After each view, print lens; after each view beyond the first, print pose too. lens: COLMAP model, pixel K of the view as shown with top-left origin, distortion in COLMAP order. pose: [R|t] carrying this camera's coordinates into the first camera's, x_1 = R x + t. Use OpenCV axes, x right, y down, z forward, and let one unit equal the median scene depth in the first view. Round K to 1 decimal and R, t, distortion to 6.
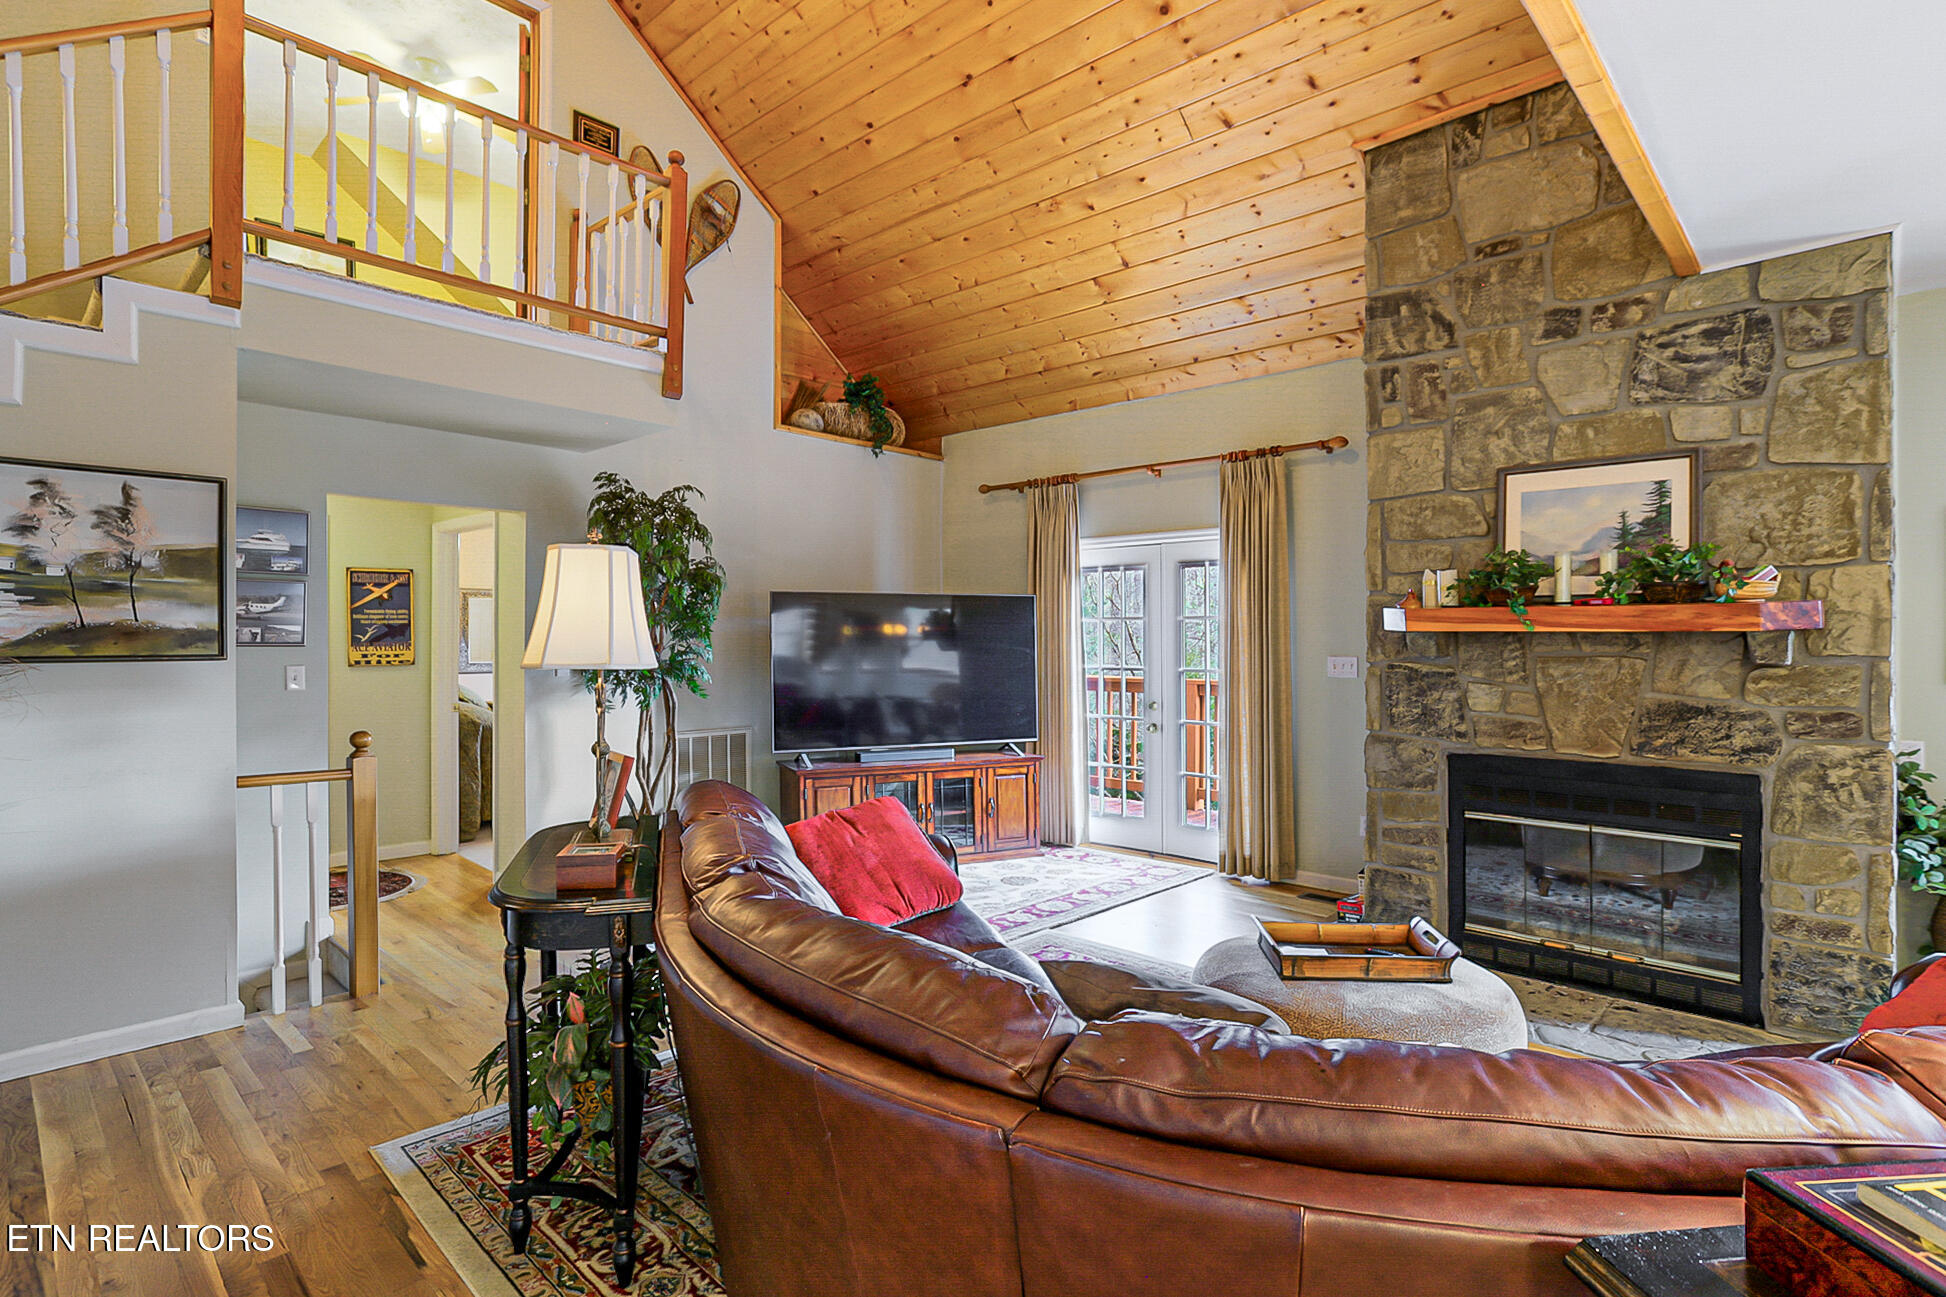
lens RADIAL K [[986.4, 0, 1002.3], [0, 986.4, 634.1], [0, 0, 1]] dist [-0.035033, 0.026545]
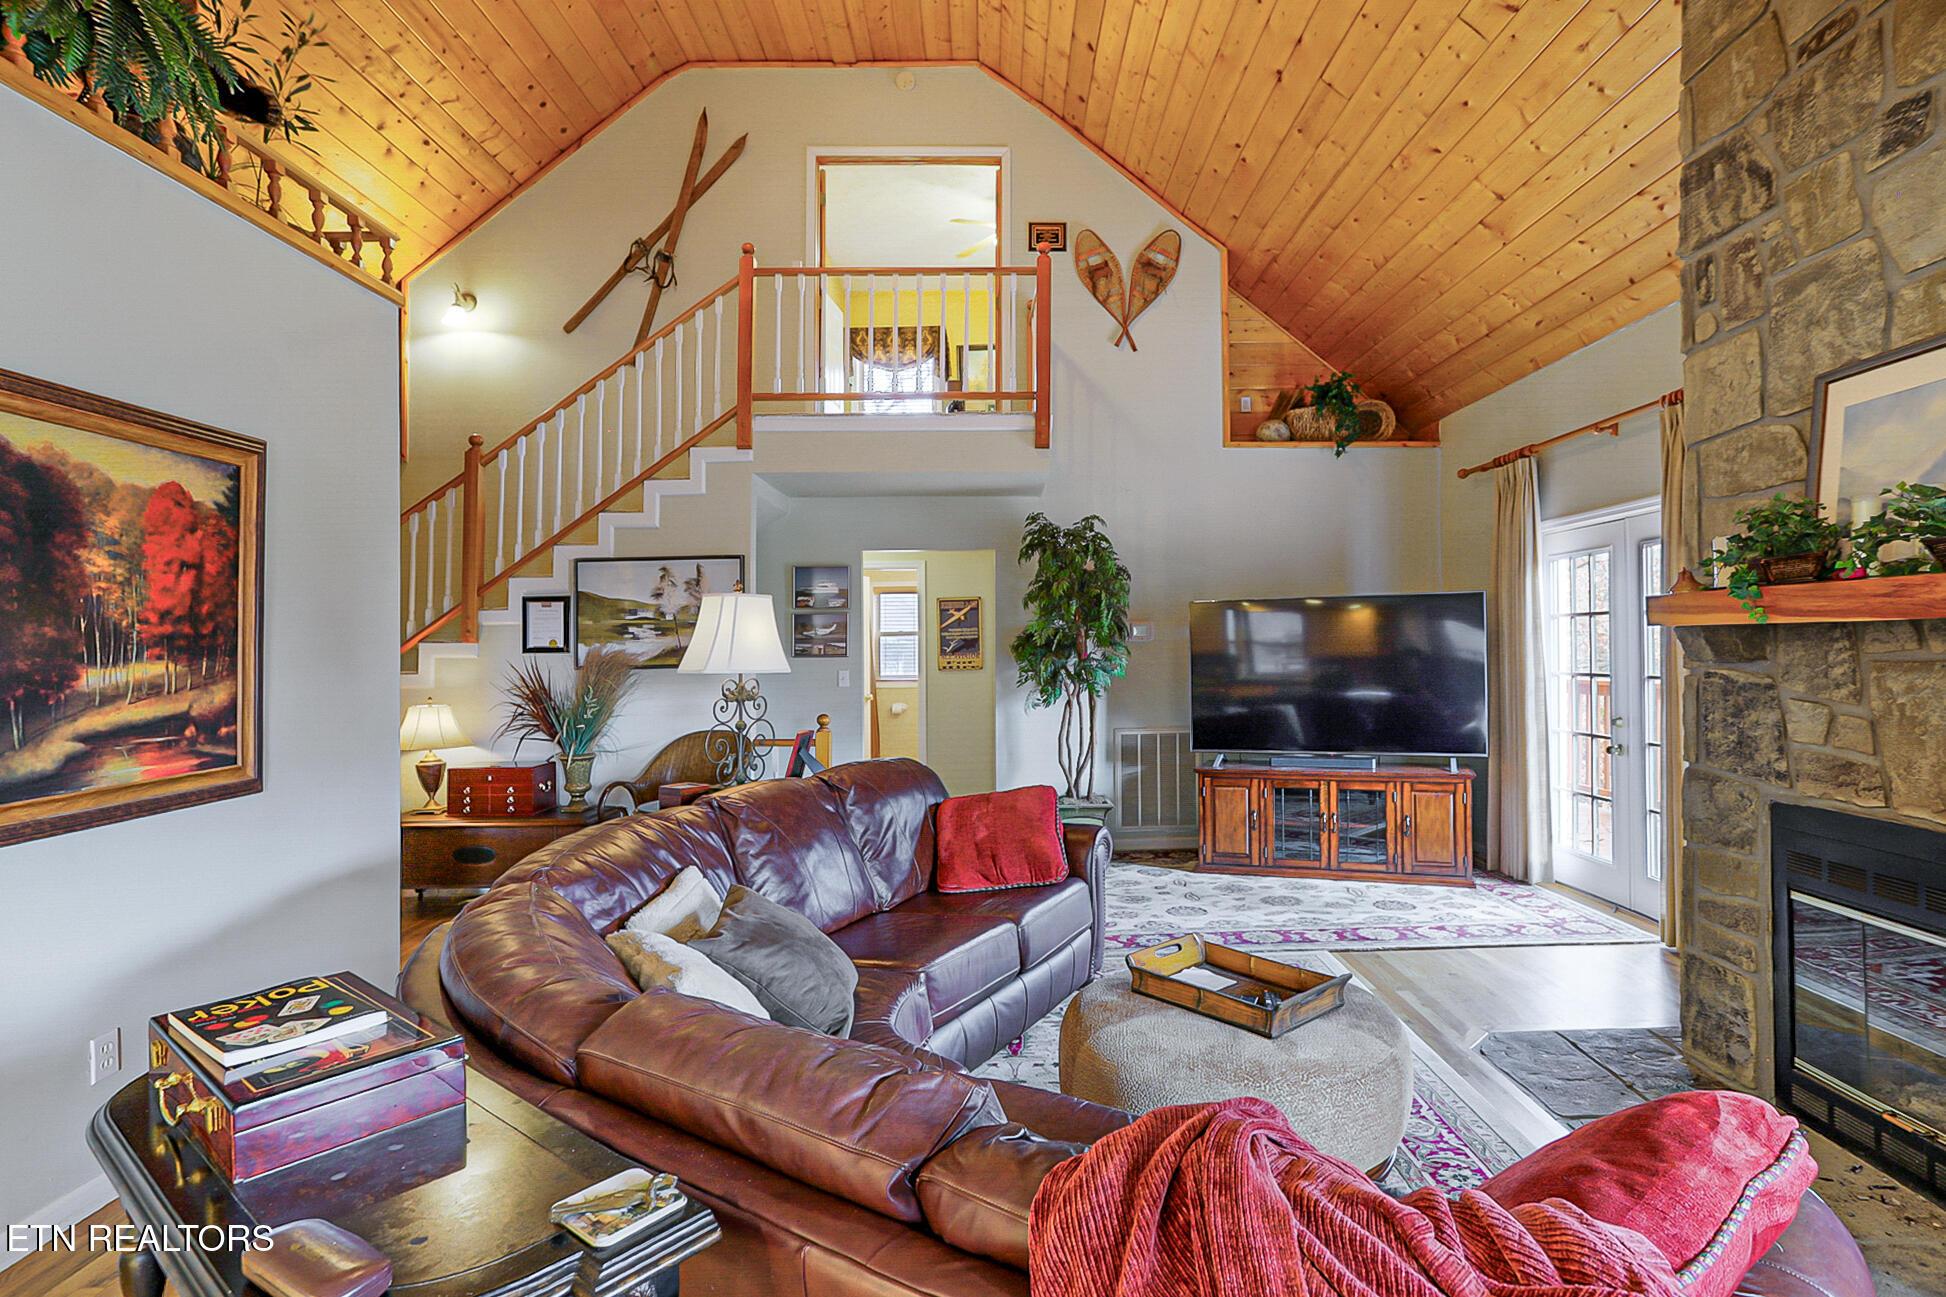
lens RADIAL K [[986.4, 0, 1002.3], [0, 986.4, 634.1], [0, 0, 1]] dist [-0.035033, 0.026545]
pose [[0.693718, -0.023531, -0.719863, 0.565464], [0.021229, 0.999700, -0.012220, 0.001329], [0.719934, -0.006805, 0.694009, 0.139115]]
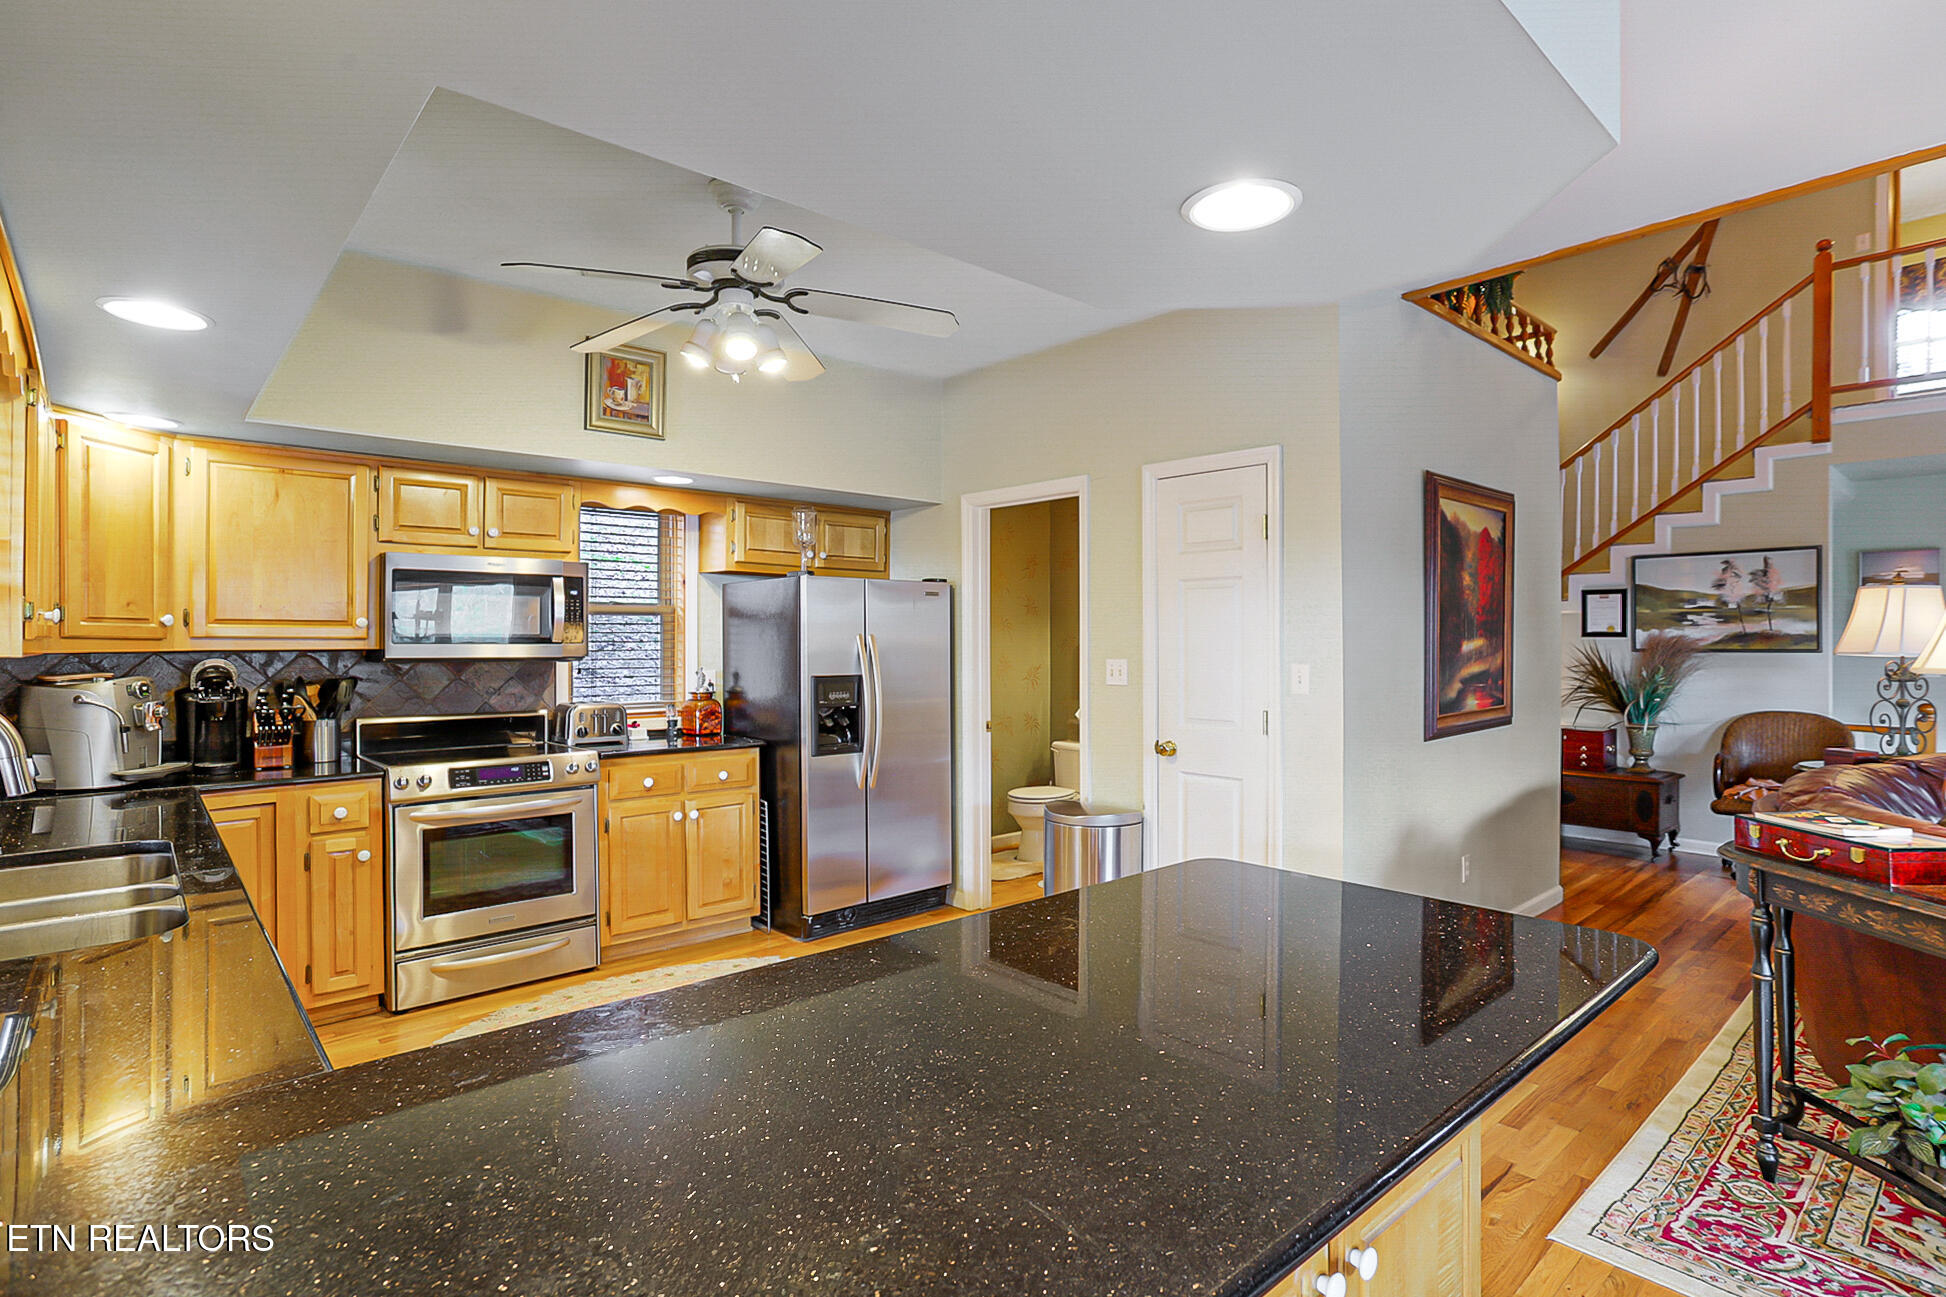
lens RADIAL K [[953.0, 0, 969.6], [0, 953.0, 633.3], [0, 0, 1]] dist [-0.078675, 0.035683]
pose [[-0.111706, -0.011210, -0.993678, 0.775667], [0.004768, 0.999919, -0.011816, 0.004118], [0.993730, -0.006058, -0.111644, -0.240145]]
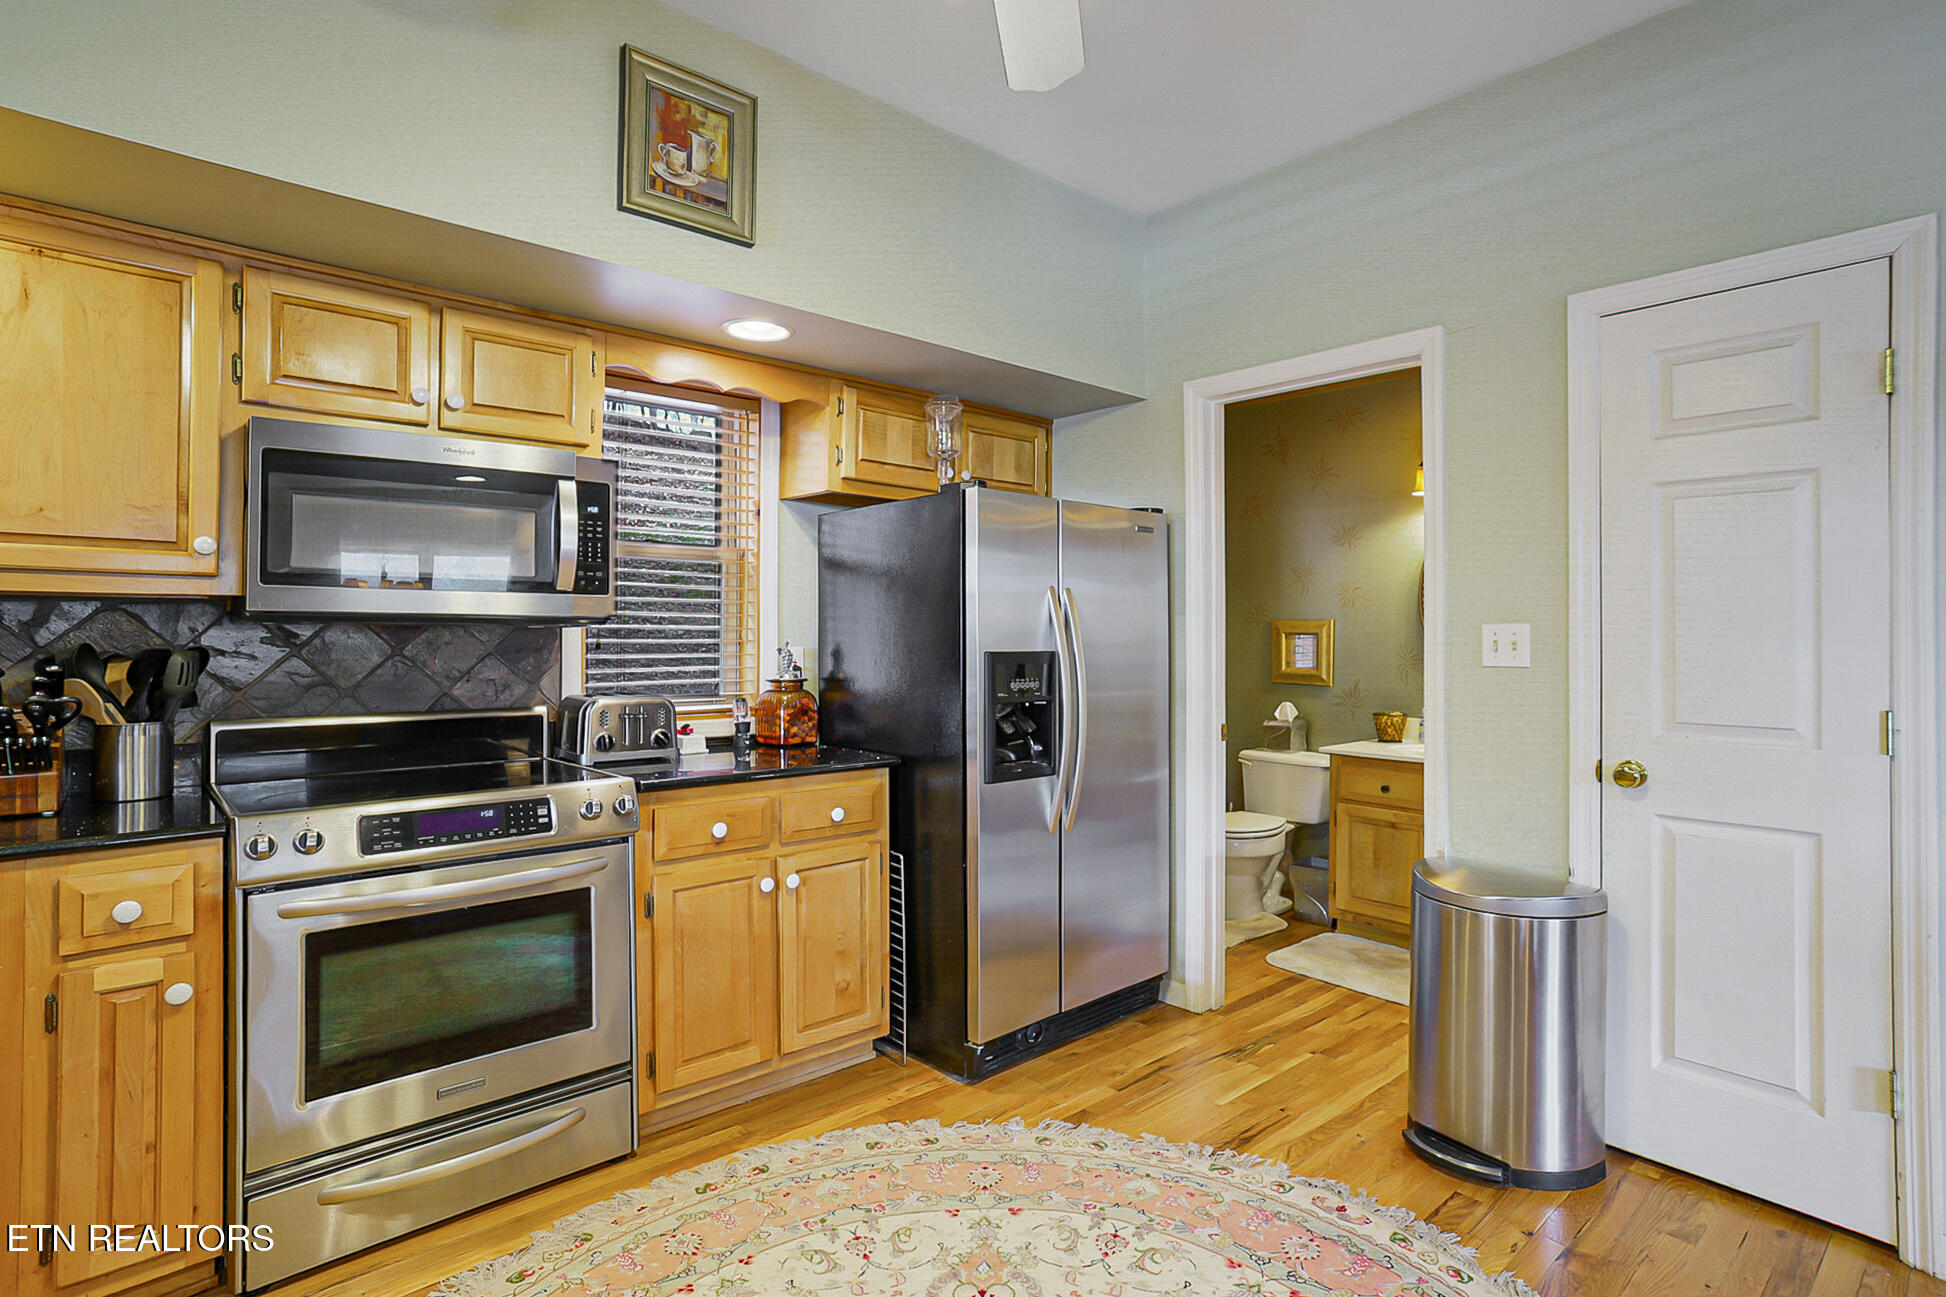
lens RADIAL K [[955.9, 0, 978.7], [0, 955.9, 628.7], [0, 0, 1]] dist [-0.060734, 0.028310]
pose [[-0.108869, -0.013102, -0.993970, 0.412891], [0.001180, 0.999911, -0.013309, 0.029704], [0.994055, -0.002622, -0.108843, -0.453107]]
